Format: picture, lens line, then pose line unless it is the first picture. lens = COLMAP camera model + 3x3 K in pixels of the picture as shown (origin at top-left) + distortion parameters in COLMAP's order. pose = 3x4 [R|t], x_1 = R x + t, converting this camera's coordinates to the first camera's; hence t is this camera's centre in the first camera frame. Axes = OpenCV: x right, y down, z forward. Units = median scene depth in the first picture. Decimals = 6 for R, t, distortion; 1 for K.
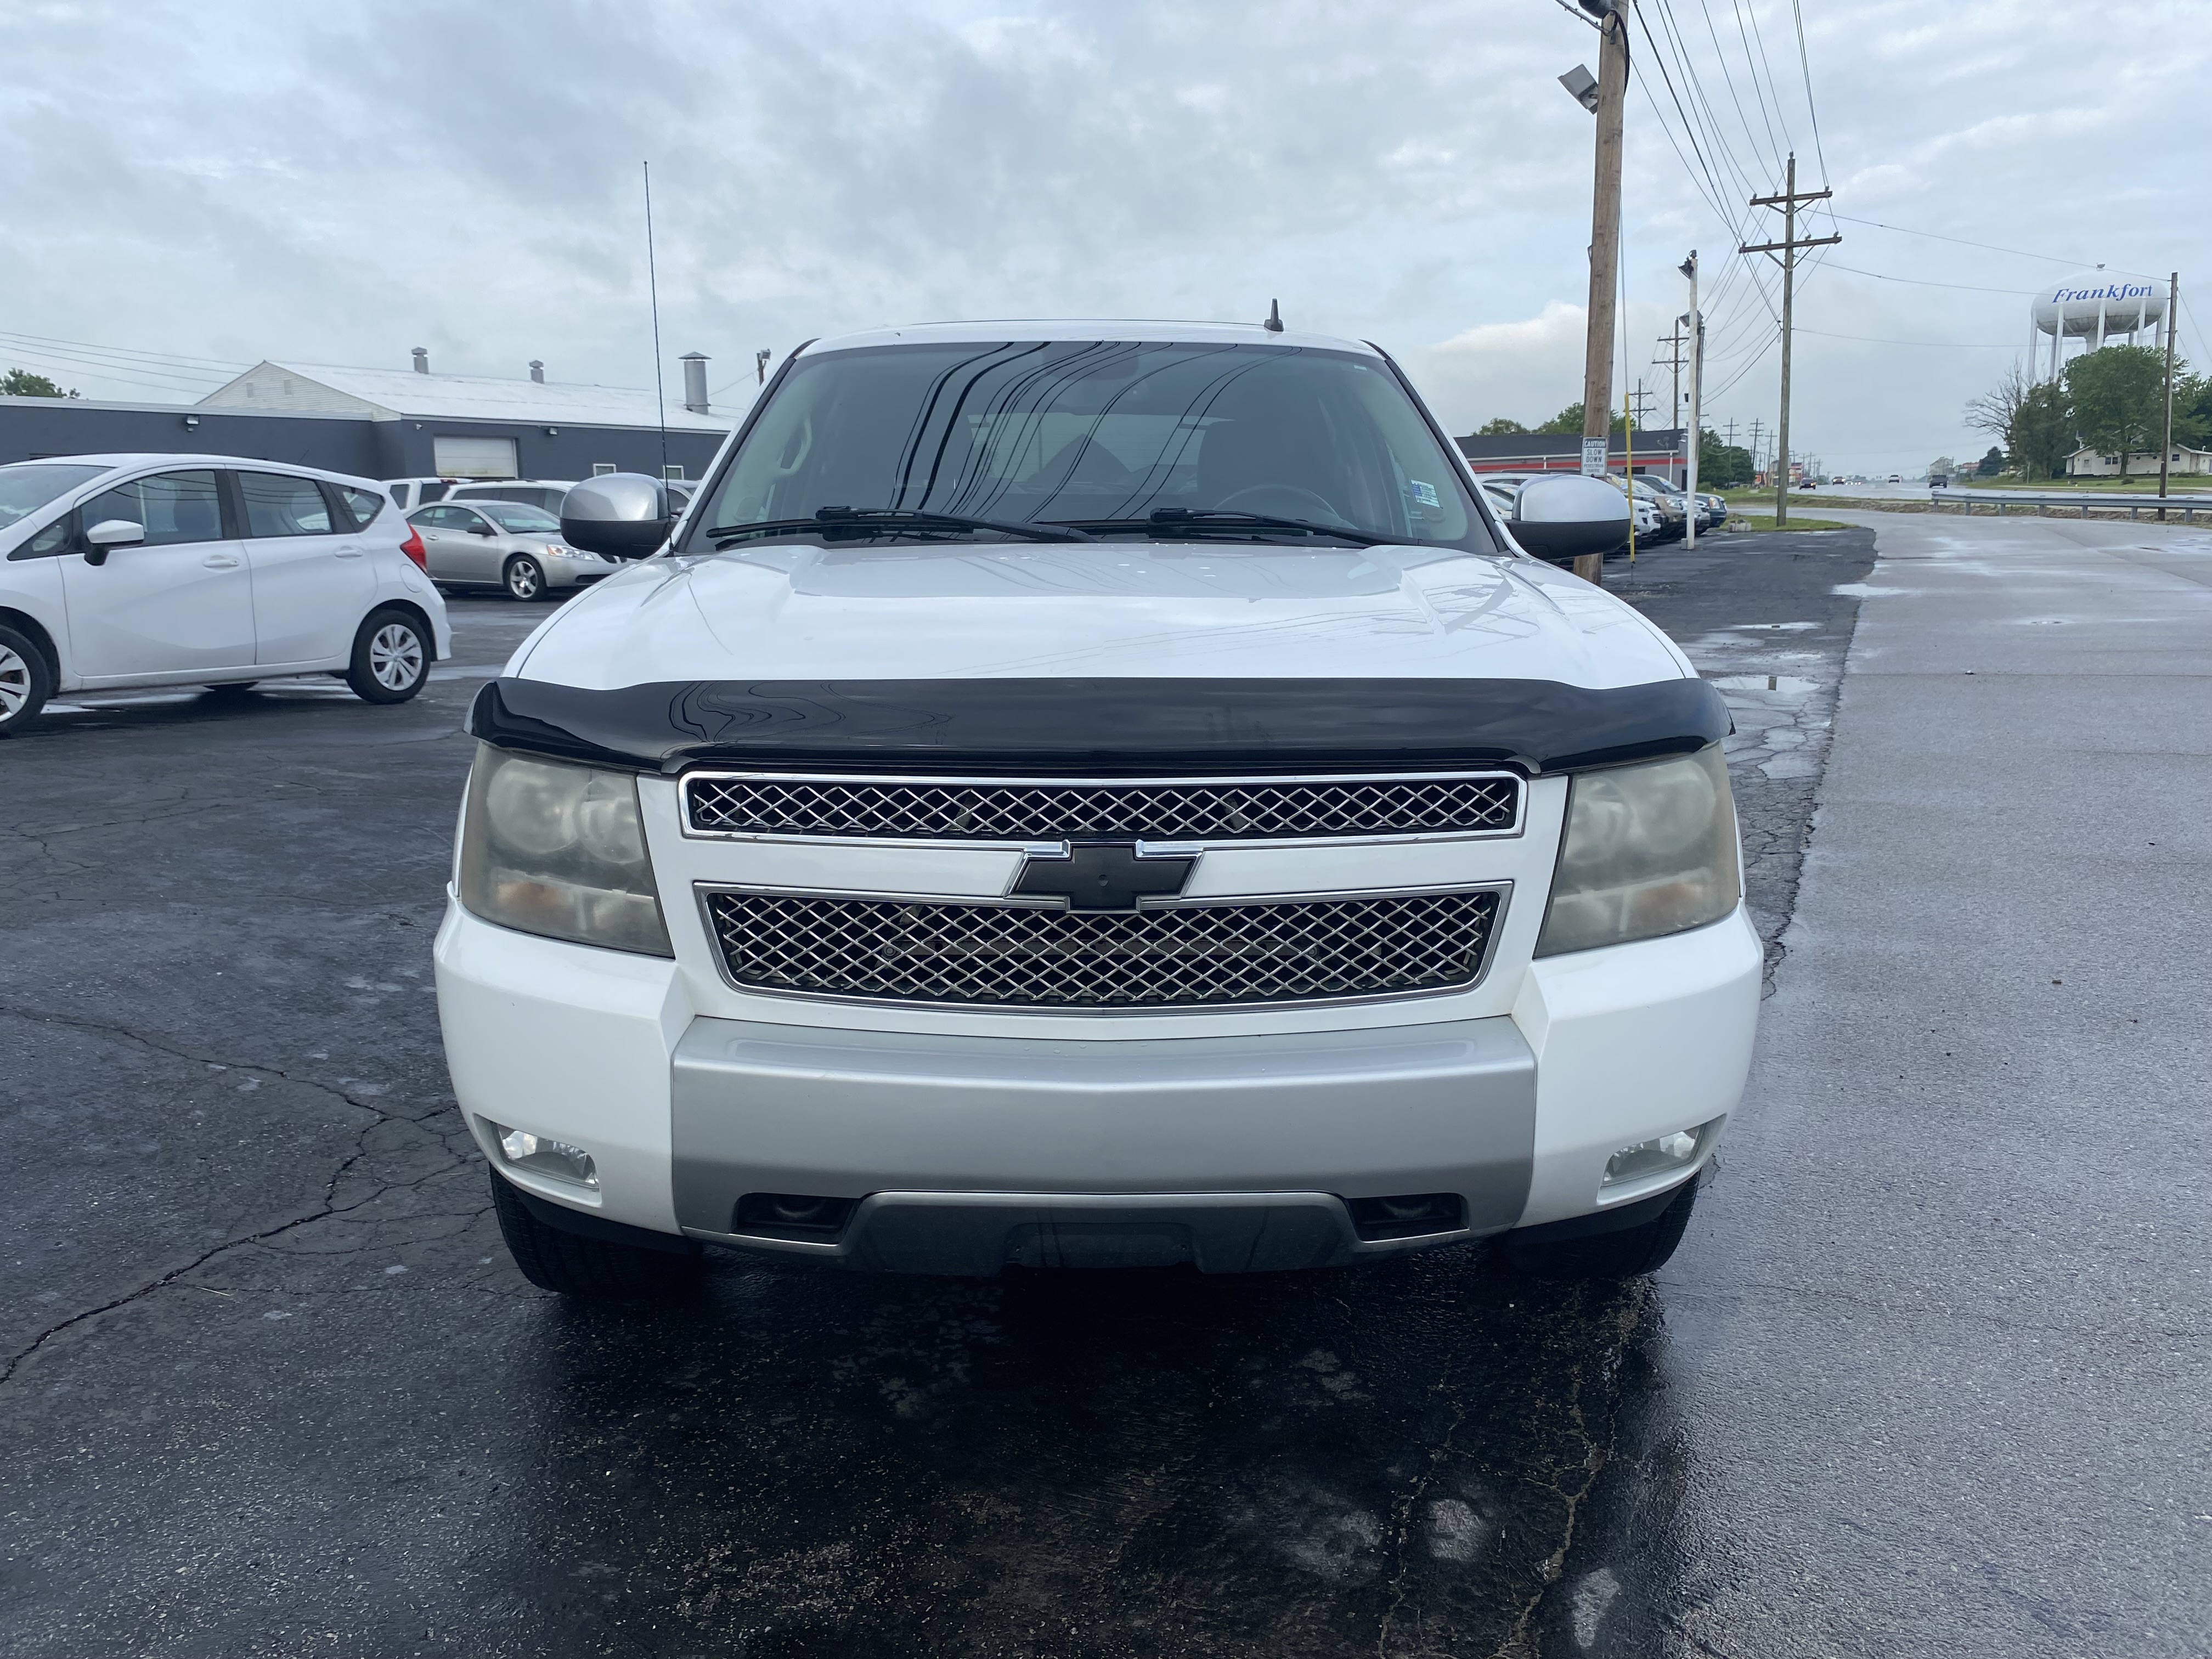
lens RADIAL K [[1720.6, 0, 1089.7], [0, 1720.6, 805.7], [0, 0, 1]] dist [0.015990, -0.013413]
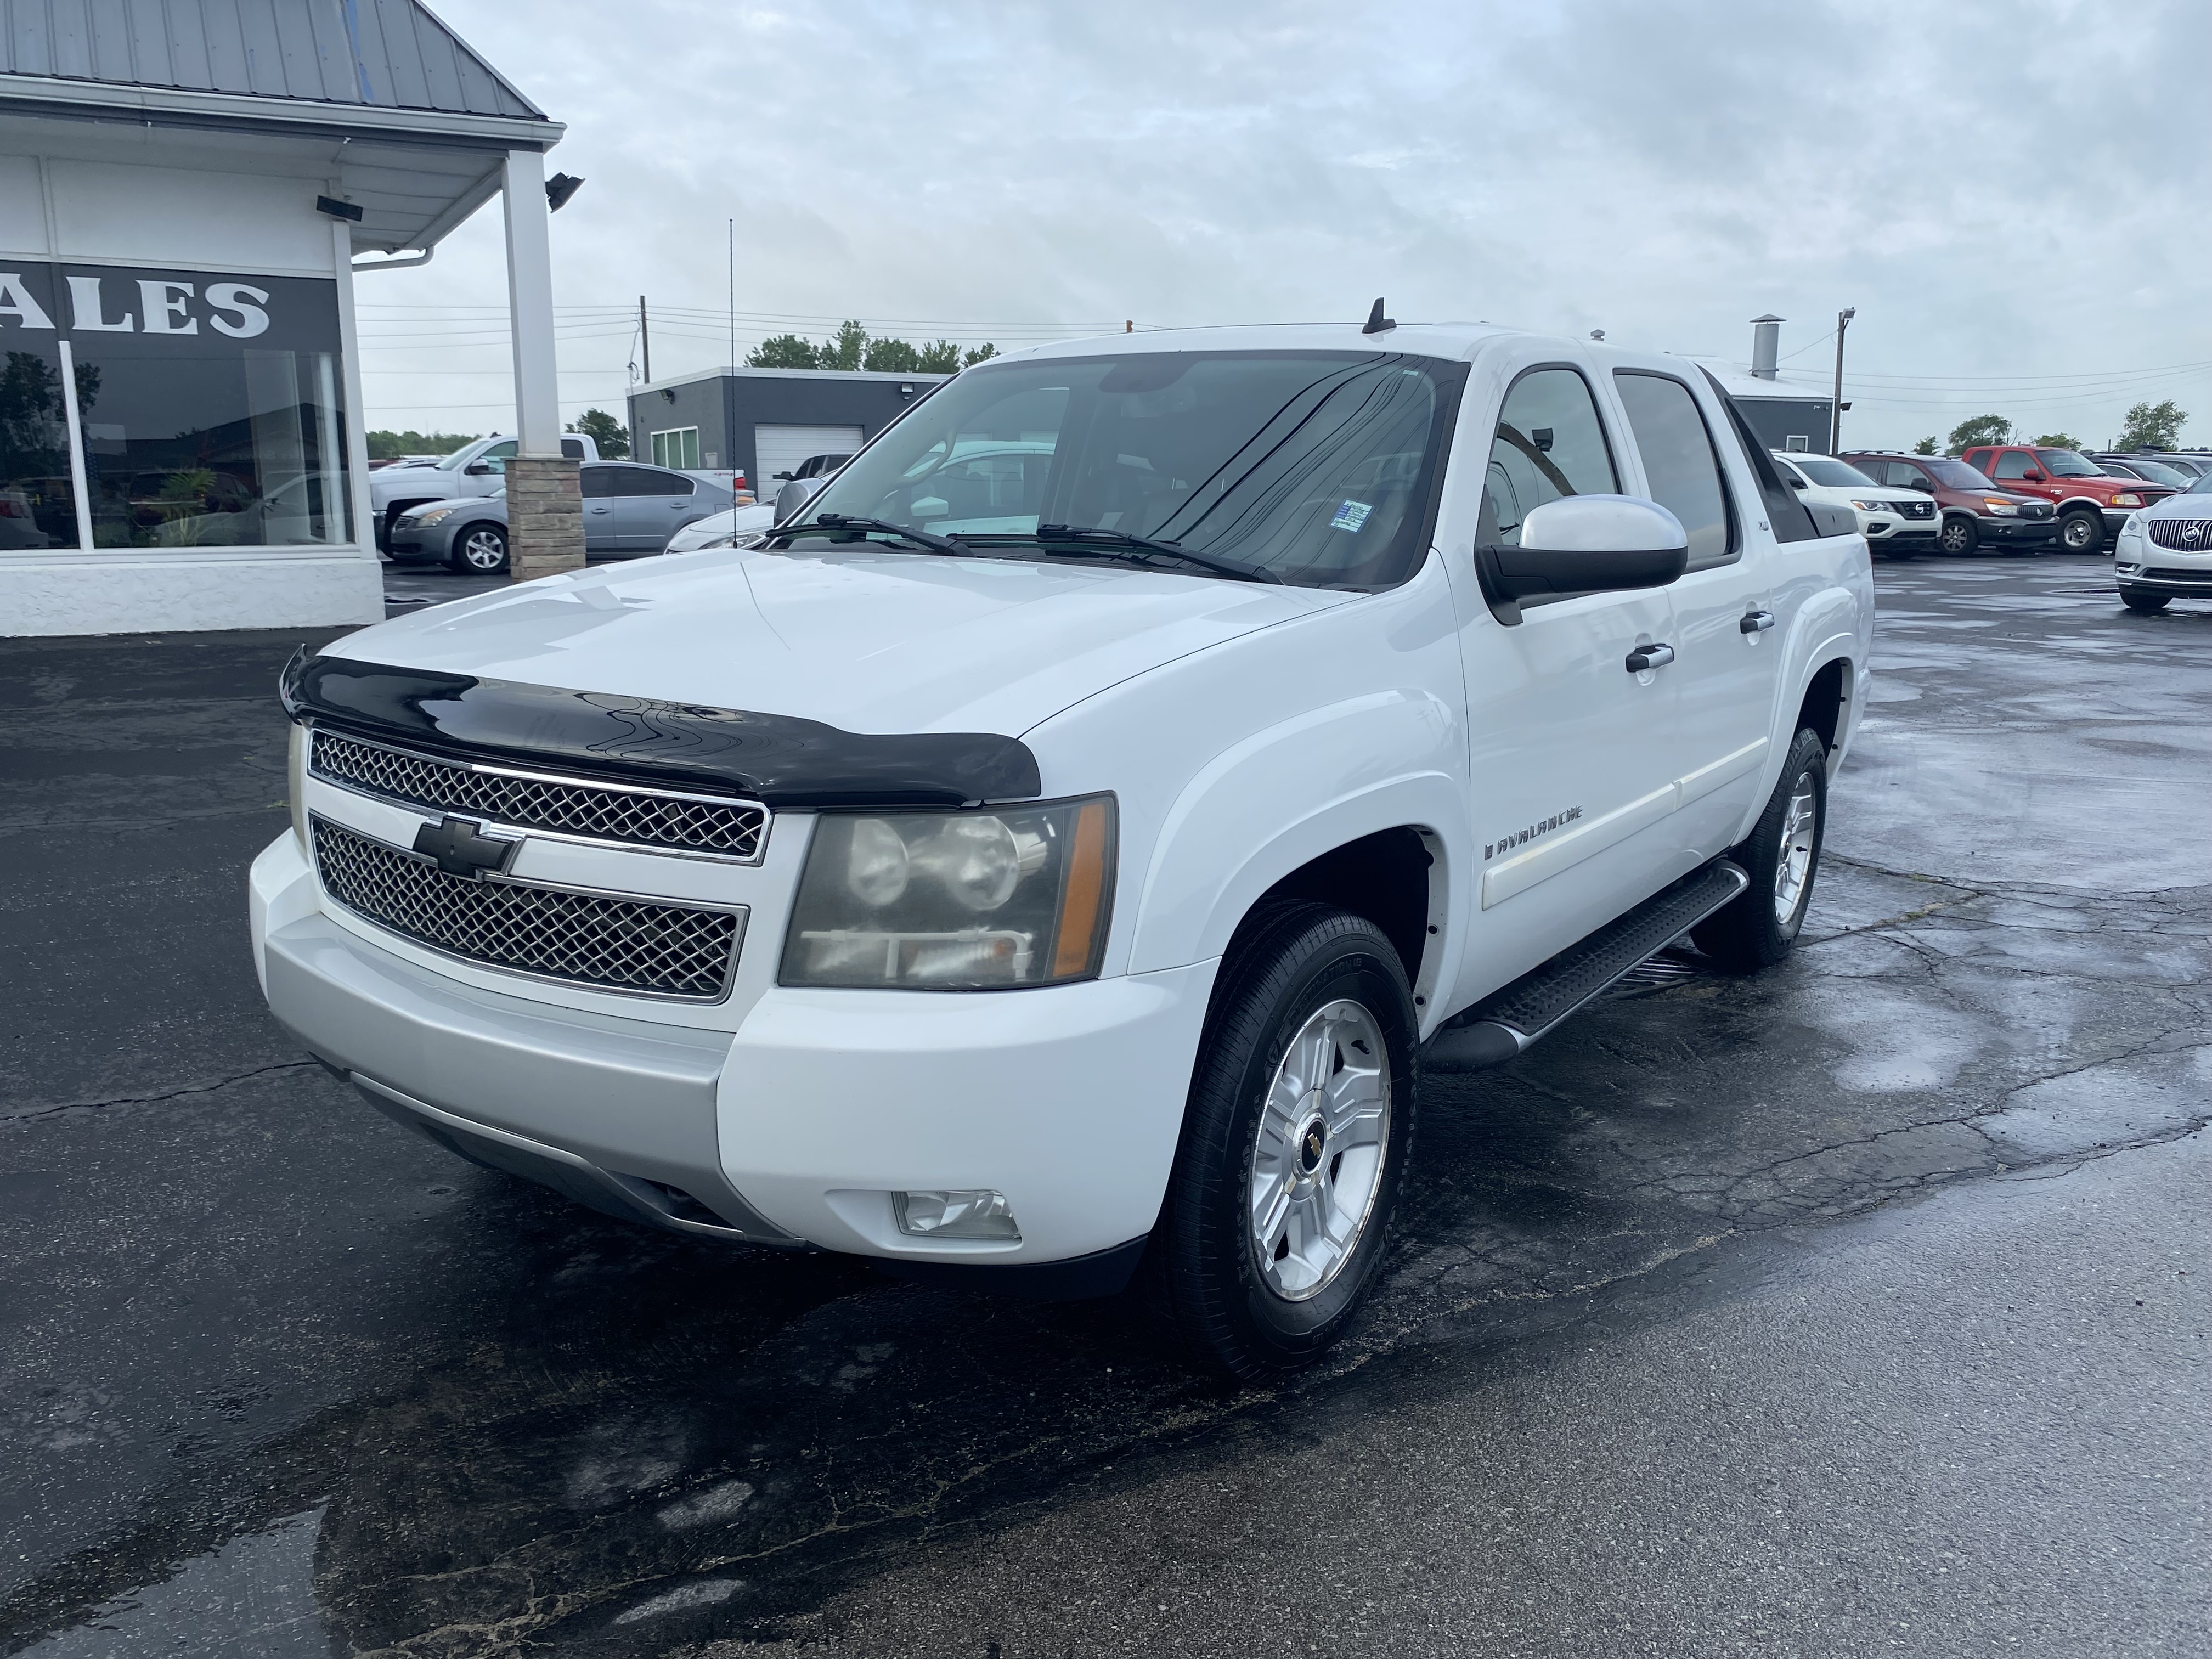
lens RADIAL K [[1720.6, 0, 1063.4], [0, 1720.6, 803.6], [0, 0, 1]] dist [0.015990, -0.013413]
pose [[0.798795, 0.122852, -0.588926, 0.994416], [-0.112430, 0.992165, 0.054475, -0.095745], [0.591004, 0.022699, 0.806349, 0.271252]]
